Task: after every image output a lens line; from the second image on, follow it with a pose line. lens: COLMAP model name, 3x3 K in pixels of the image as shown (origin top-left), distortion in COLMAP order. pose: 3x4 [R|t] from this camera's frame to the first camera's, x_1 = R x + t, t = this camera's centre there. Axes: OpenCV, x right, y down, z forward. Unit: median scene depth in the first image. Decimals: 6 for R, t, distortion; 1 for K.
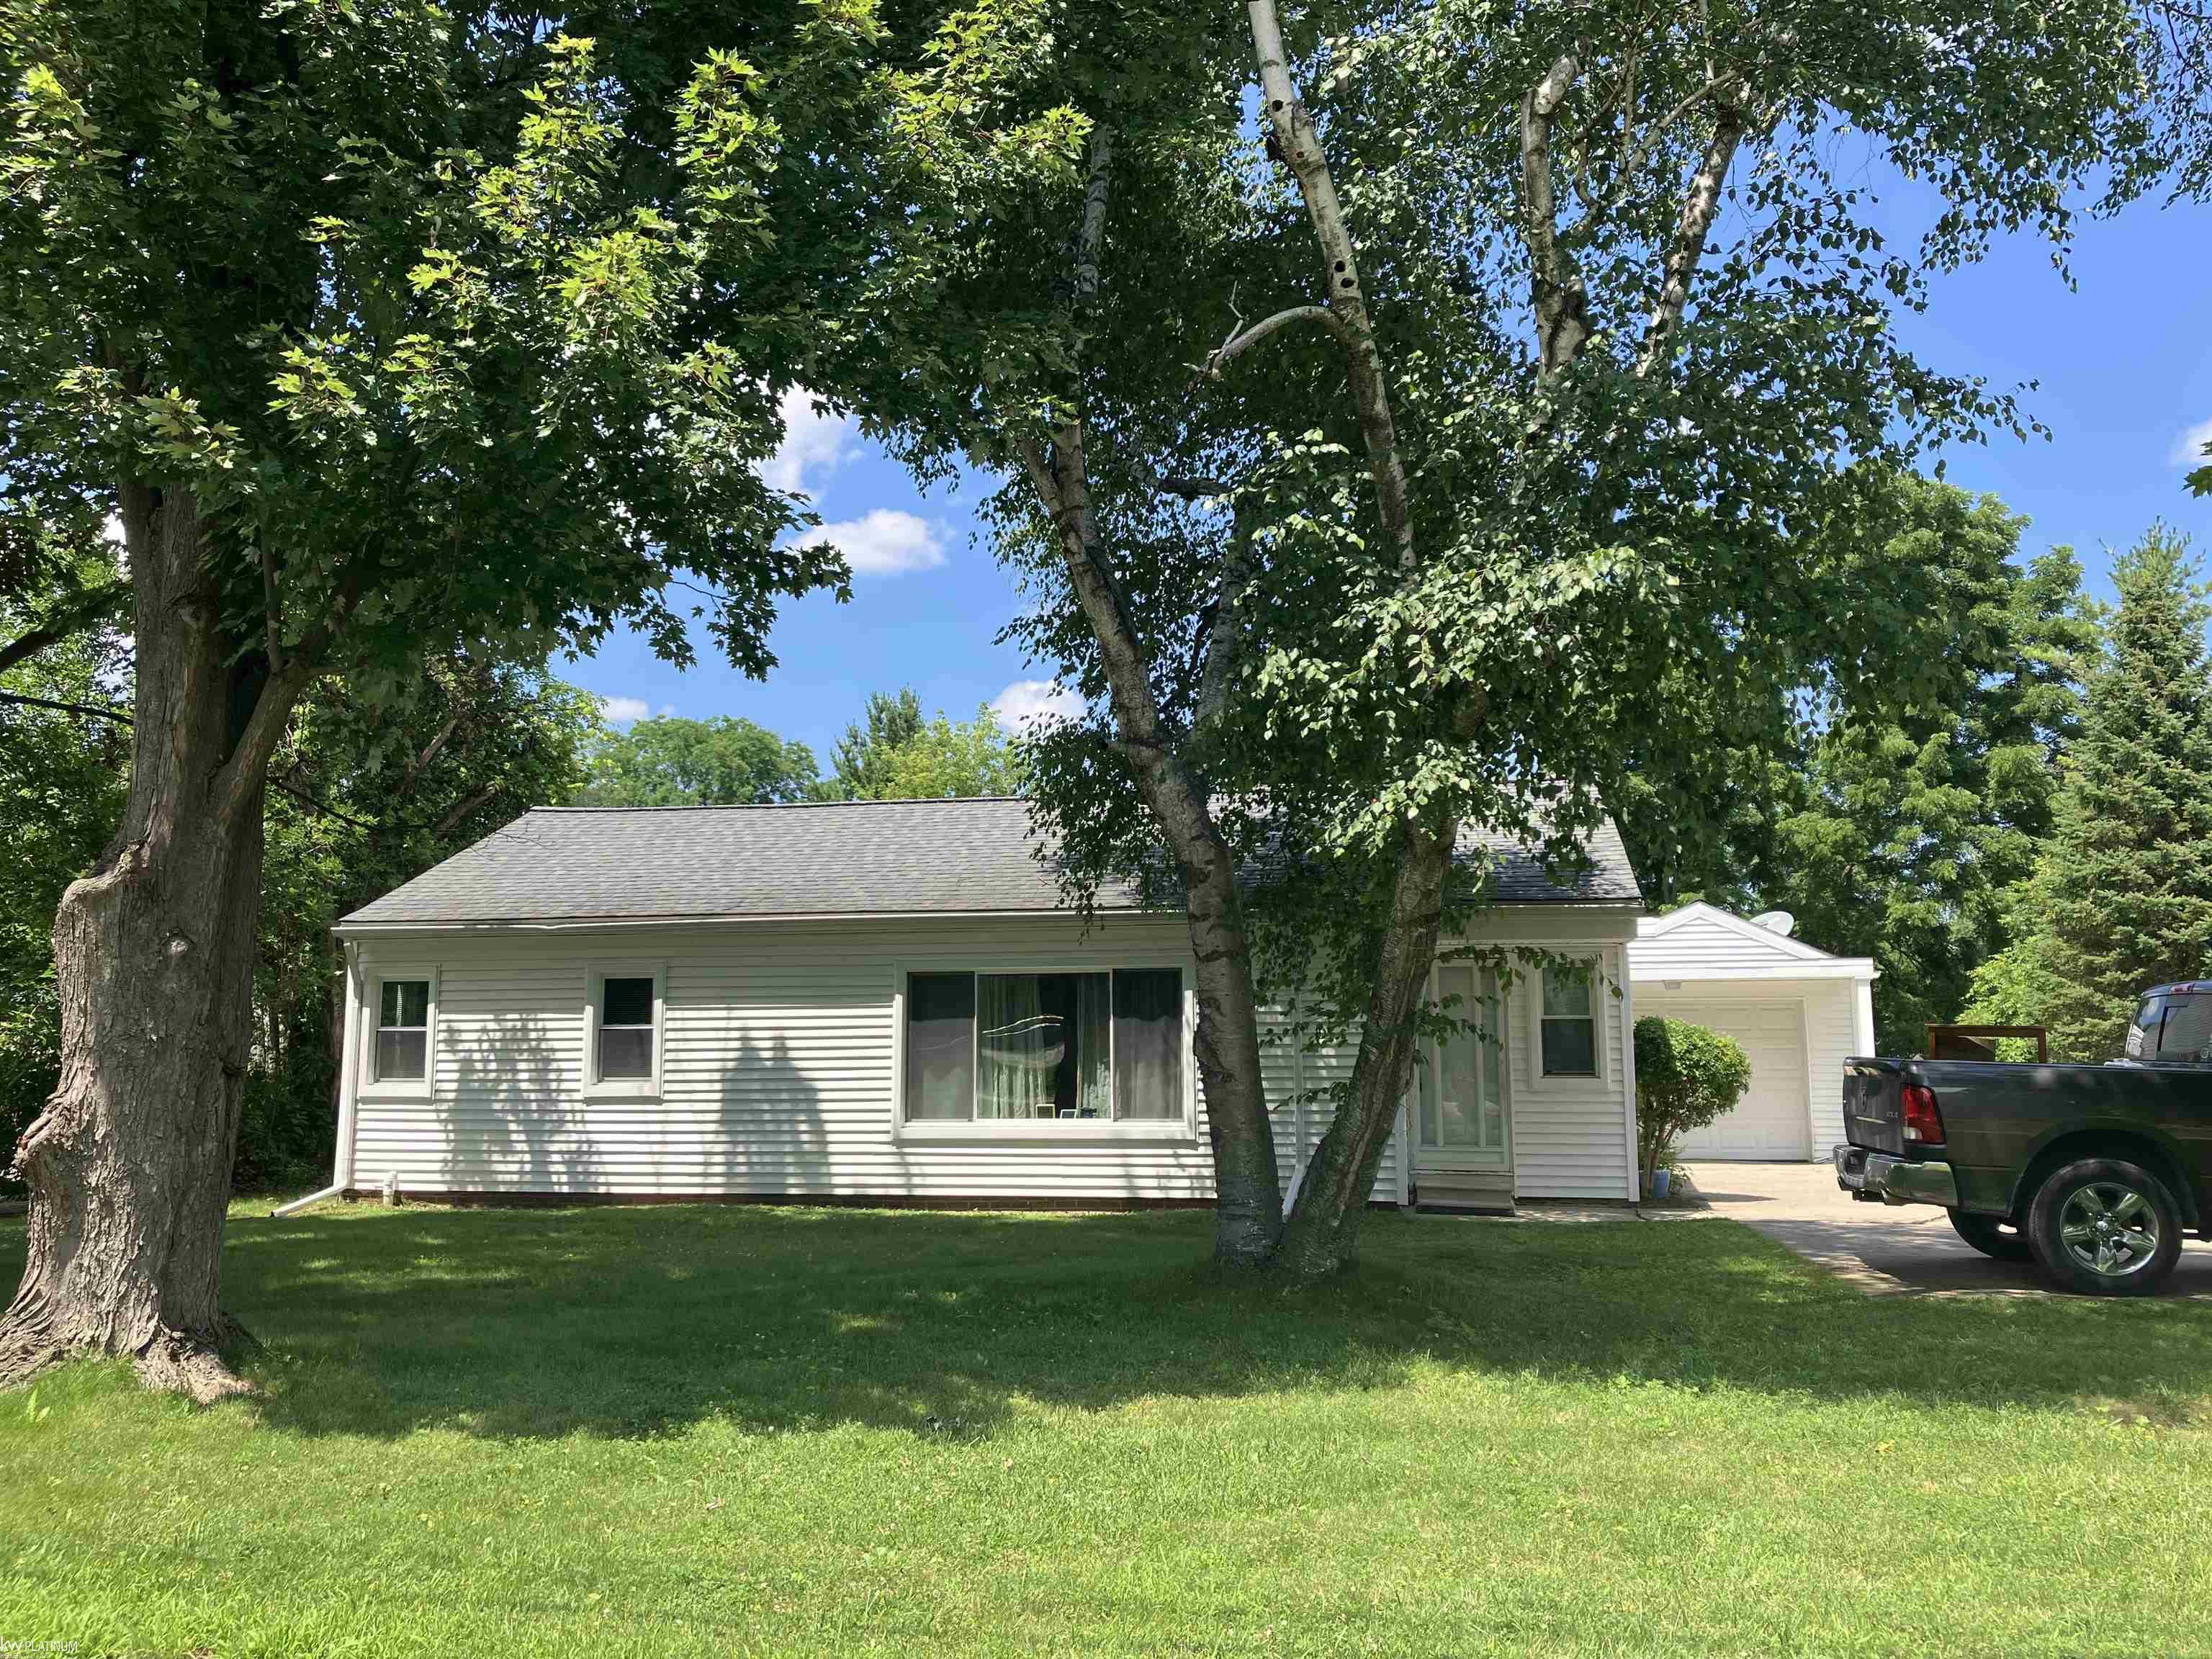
lens RADIAL K [[1802.8, 0, 1119.2], [0, 1802.8, 782.1], [0, 0, 1]] dist [0.034980, -0.020726]
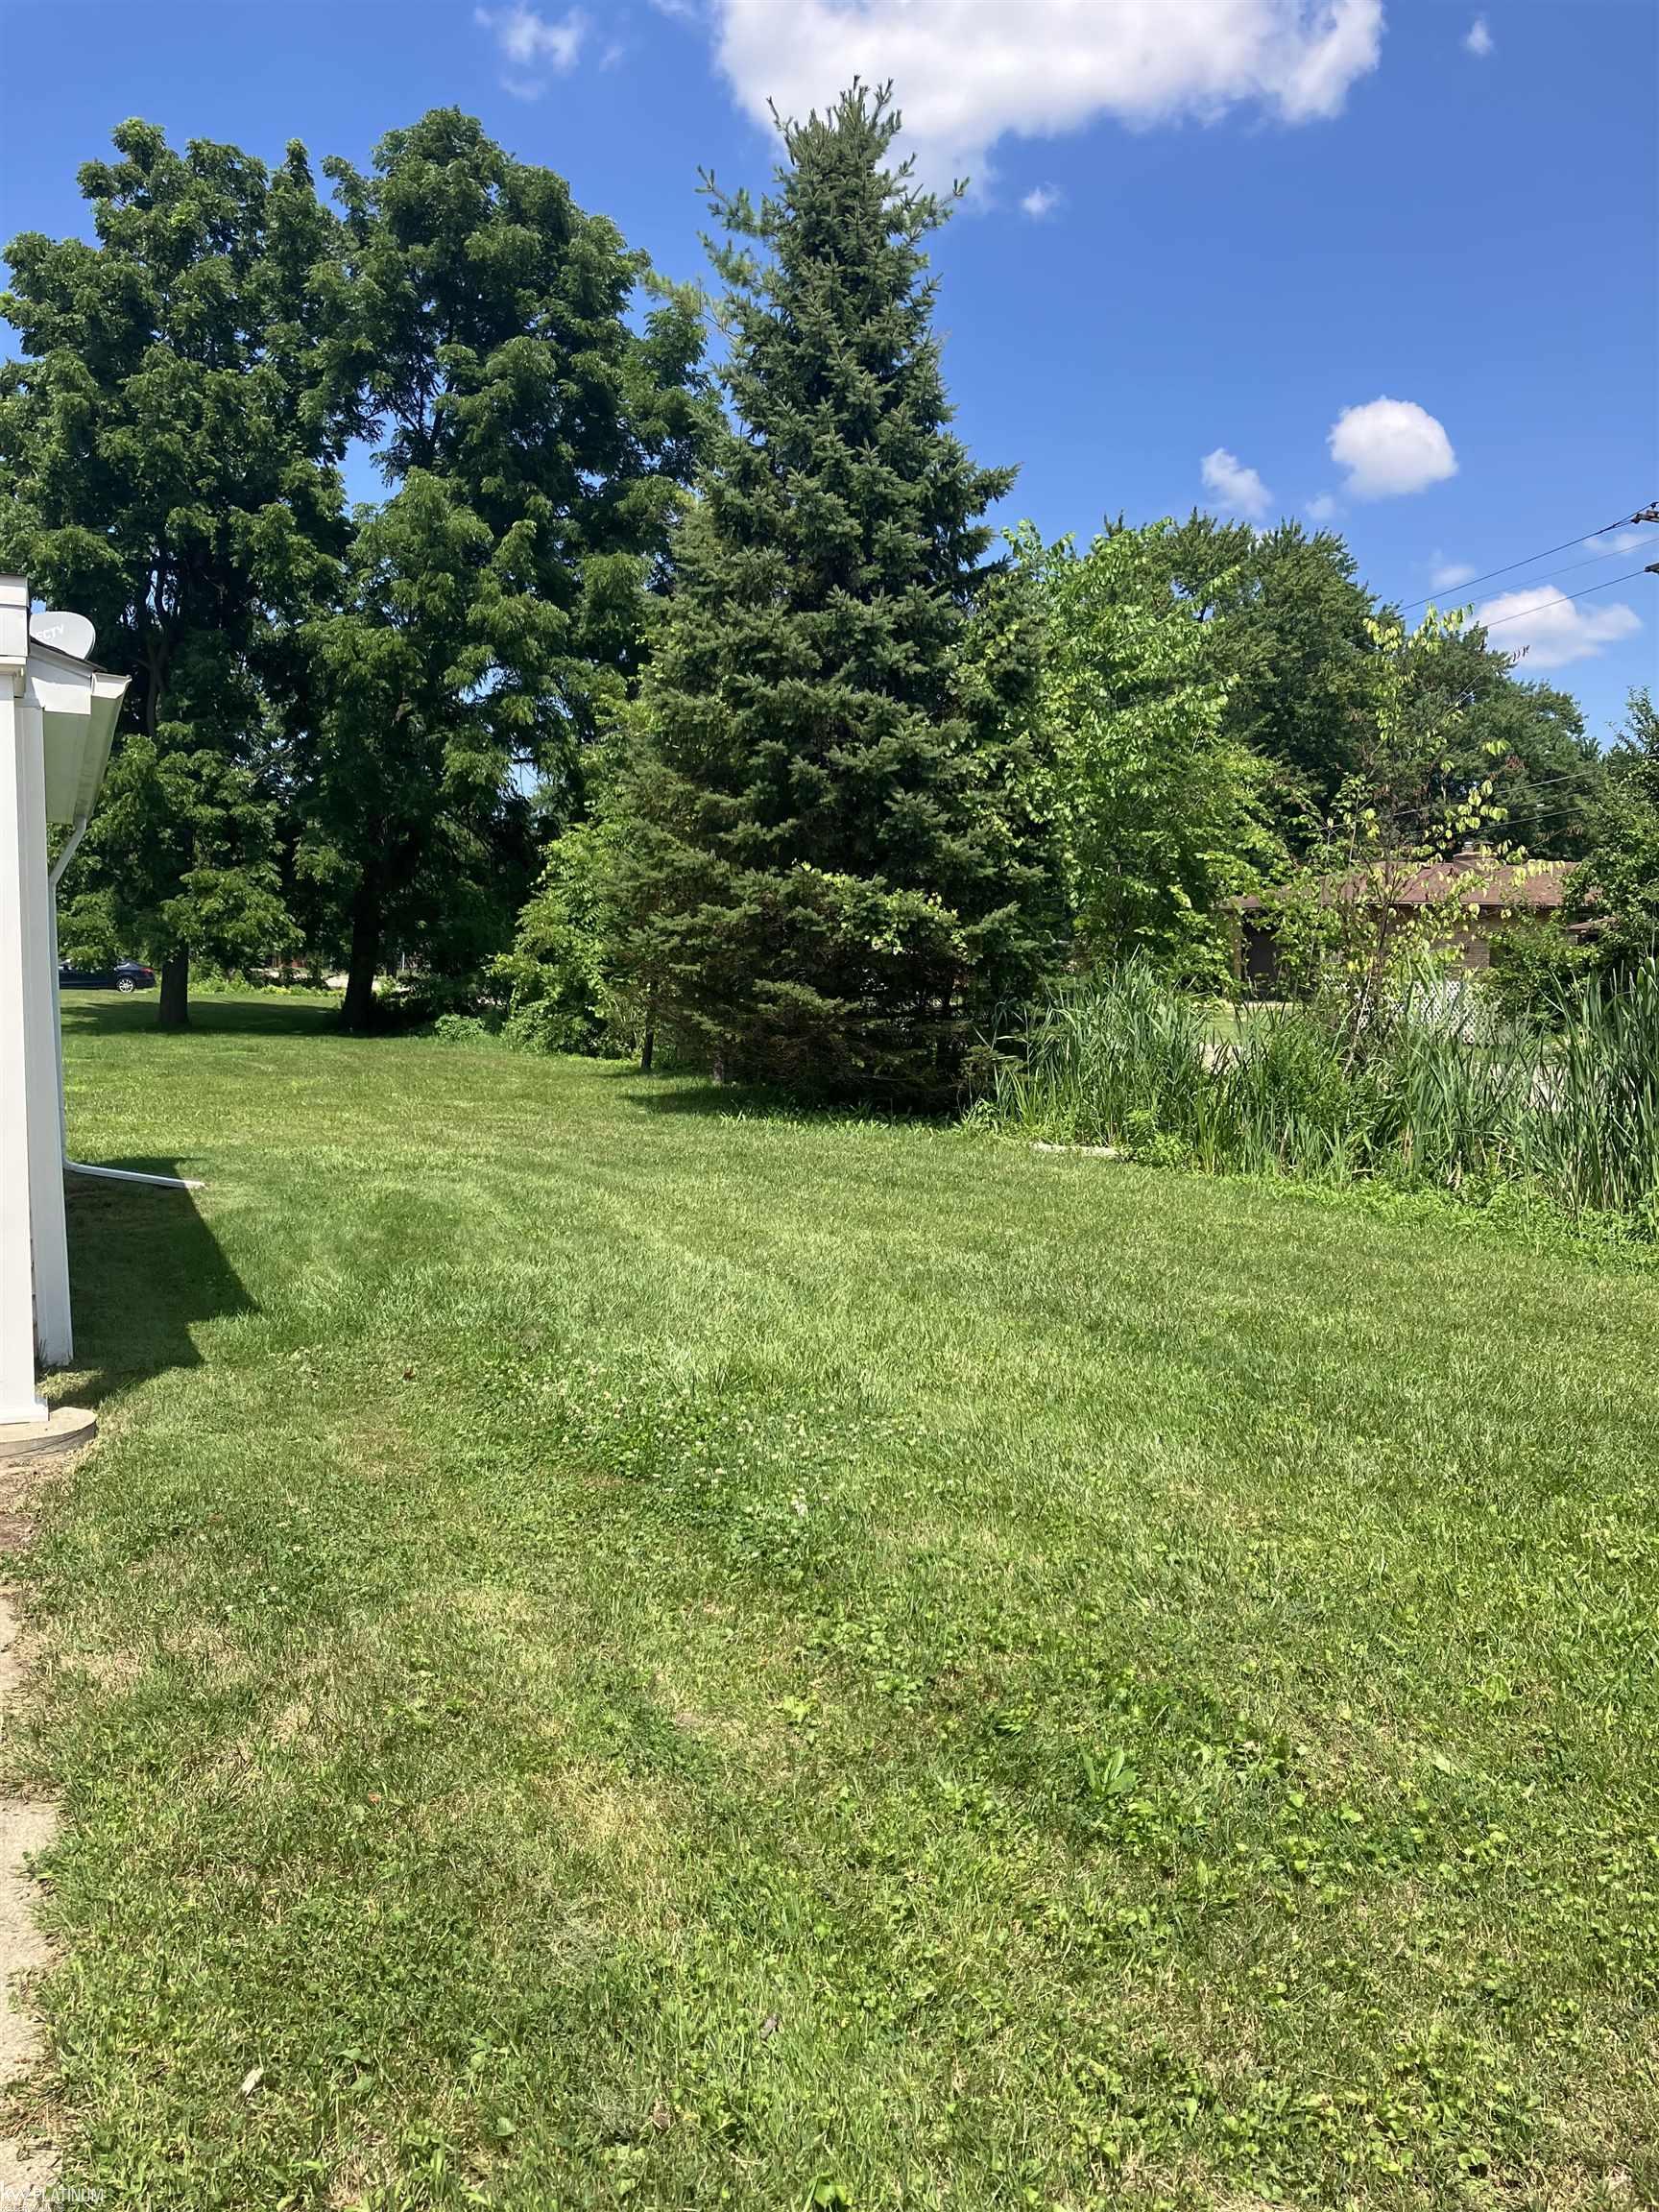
lens RADIAL K [[1802.8, 0, 847.6], [0, 1802.8, 1052.5], [0, 0, 1]] dist [0.034980, -0.020726]
pose [[0.830500, -0.030182, 0.556201, 0.251734], [-0.083348, 0.980556, 0.177661, 0.070149], [-0.550748, -0.193906, 0.811836, 0.501023]]
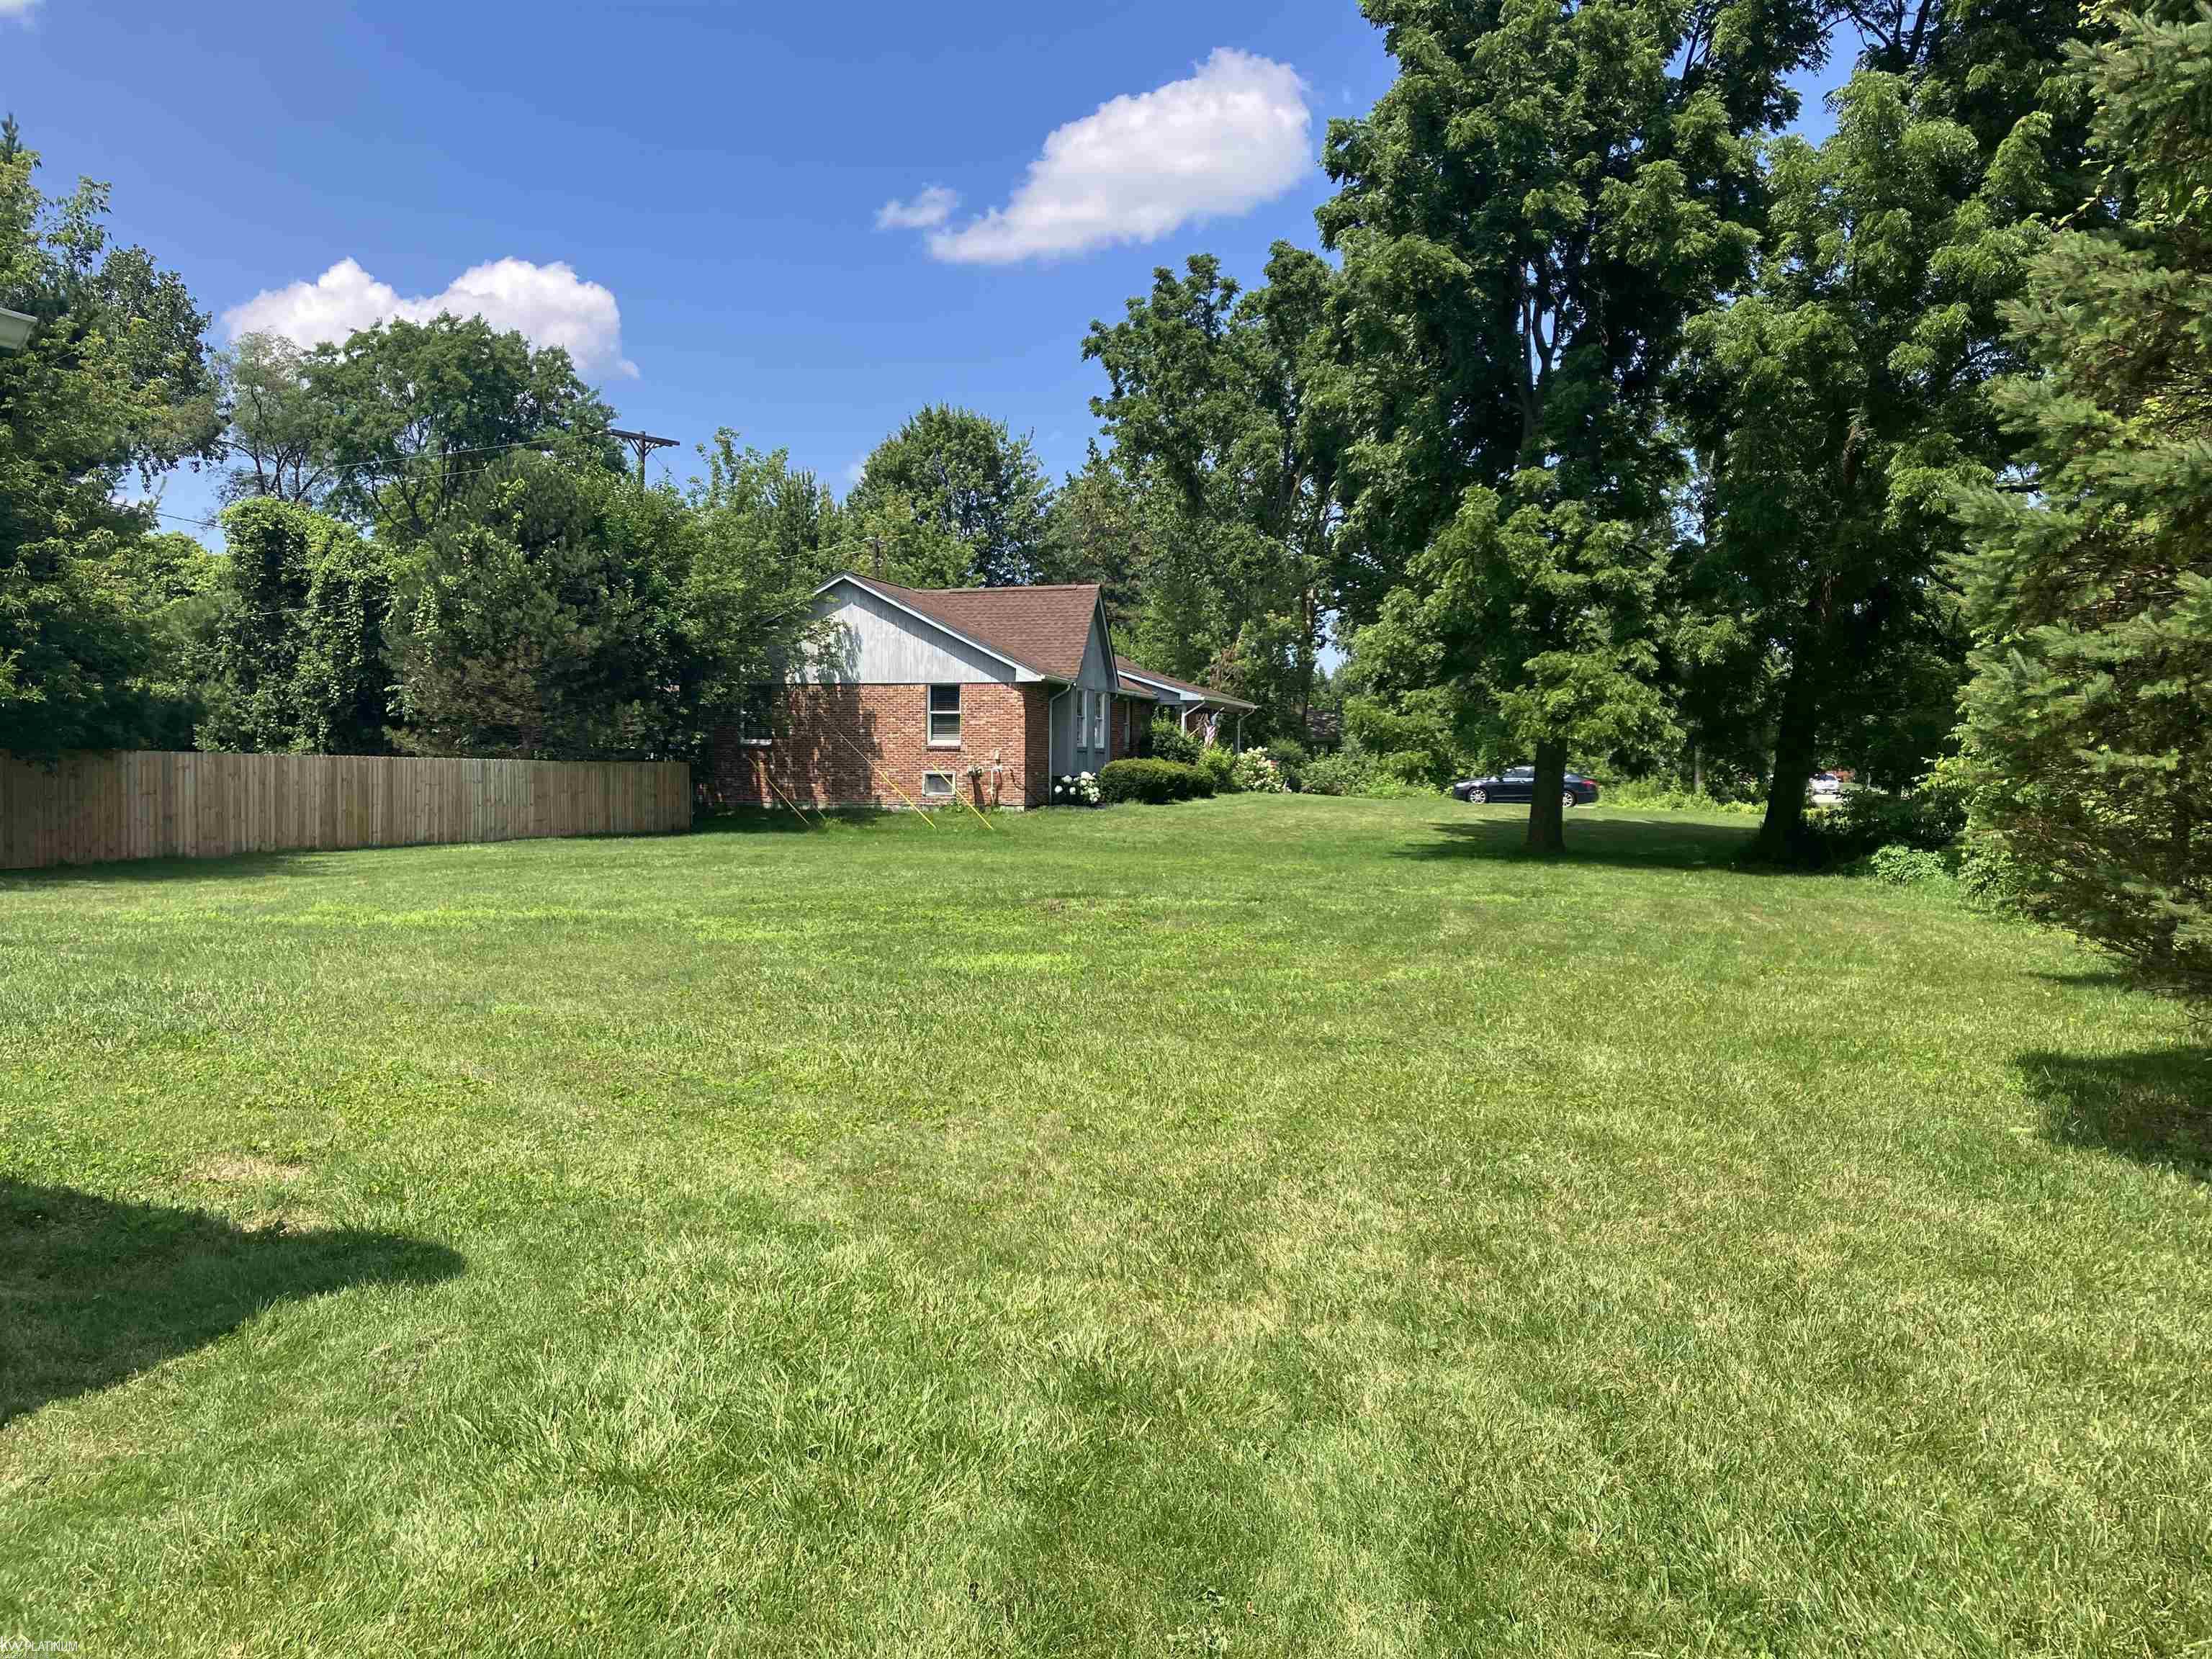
lens RADIAL K [[1802.8, 0, 1097.2], [0, 1802.8, 830.3], [0, 0, 1]] dist [0.034980, -0.020726]
pose [[0.994739, 0.005240, -0.102306, 0.422005], [0.013523, 0.983233, 0.181853, 0.115357], [0.101544, -0.182280, 0.977989, 0.767177]]
